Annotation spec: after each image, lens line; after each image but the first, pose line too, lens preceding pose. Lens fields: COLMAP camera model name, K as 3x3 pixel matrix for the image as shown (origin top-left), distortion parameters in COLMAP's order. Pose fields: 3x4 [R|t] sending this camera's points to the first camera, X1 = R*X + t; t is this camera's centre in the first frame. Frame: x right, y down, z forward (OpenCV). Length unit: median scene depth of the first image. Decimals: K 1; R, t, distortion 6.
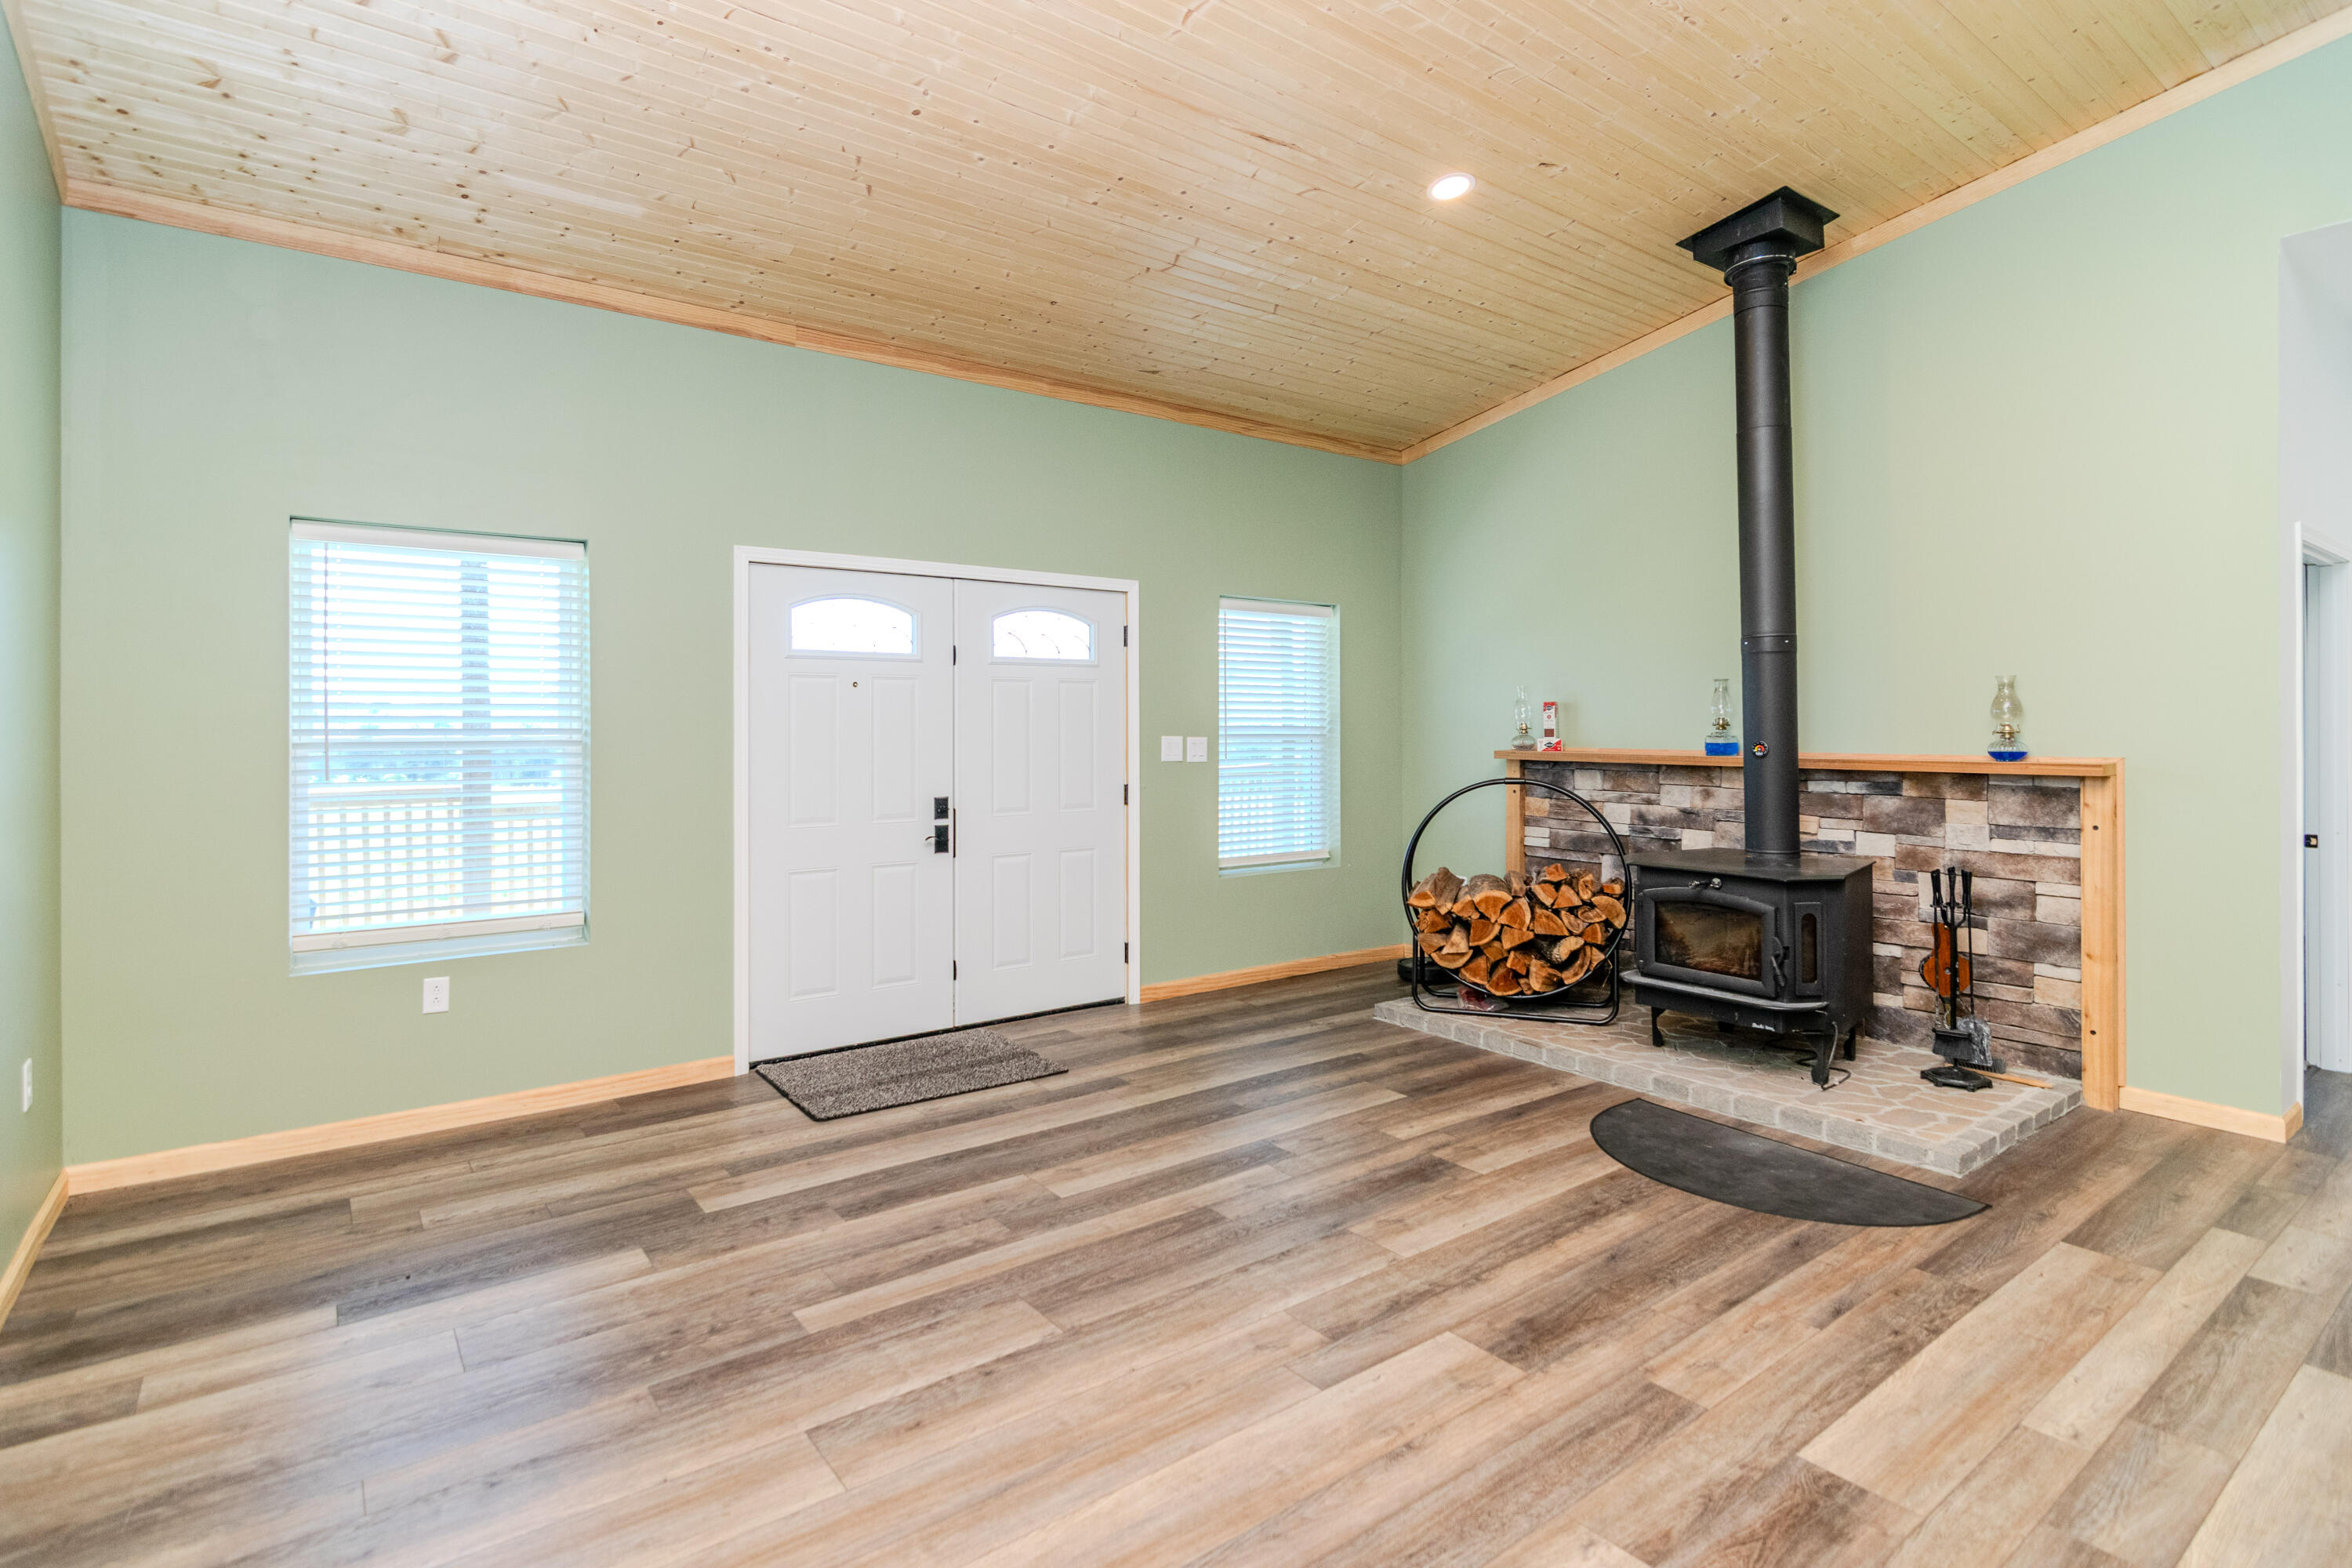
lens RADIAL K [[1201.7, 0, 1173.5], [0, 1201.7, 714.8], [0, 0, 1]] dist [-0.001408, -0.000687]
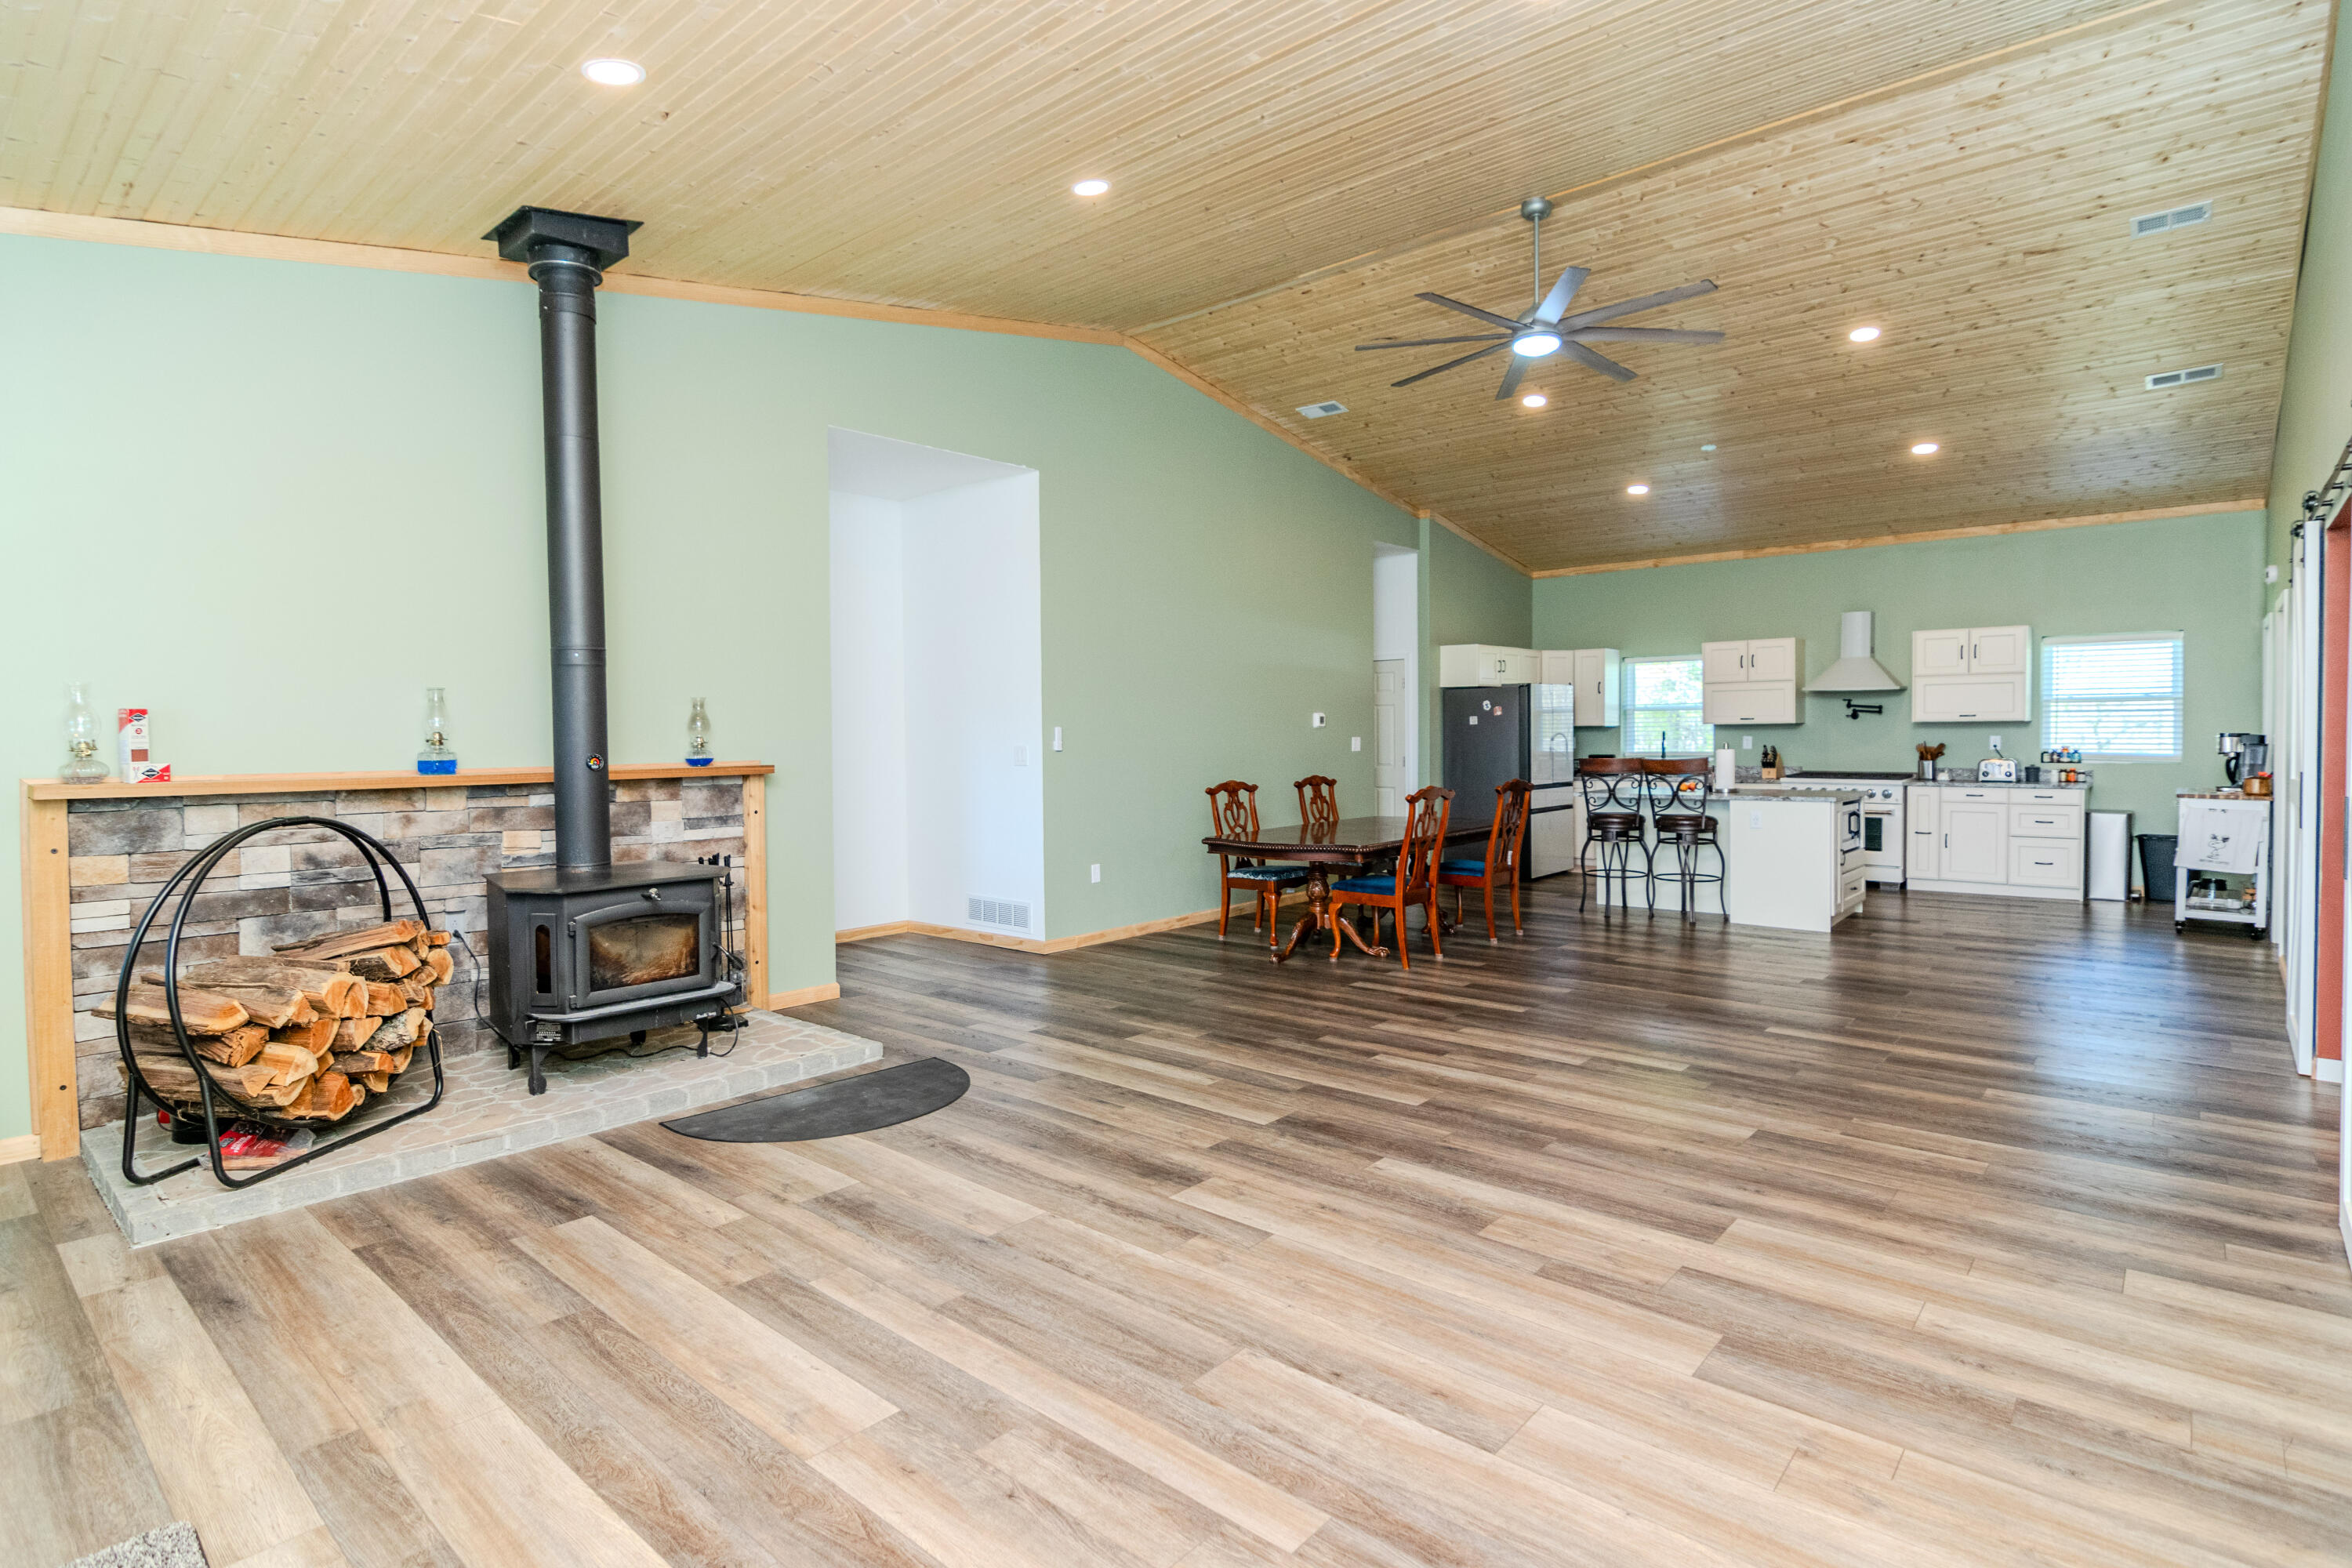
lens RADIAL K [[1164.2, 0, 1232.9], [0, 1164.2, 762.8], [0, 0, 1]] dist [-0.002773, -0.000517]
pose [[-0.243088, -0.020724, 0.969783, -0.625616], [0.005297, 0.999728, 0.022691, 0.010802], [-0.969990, 0.010653, -0.242912, 0.775570]]
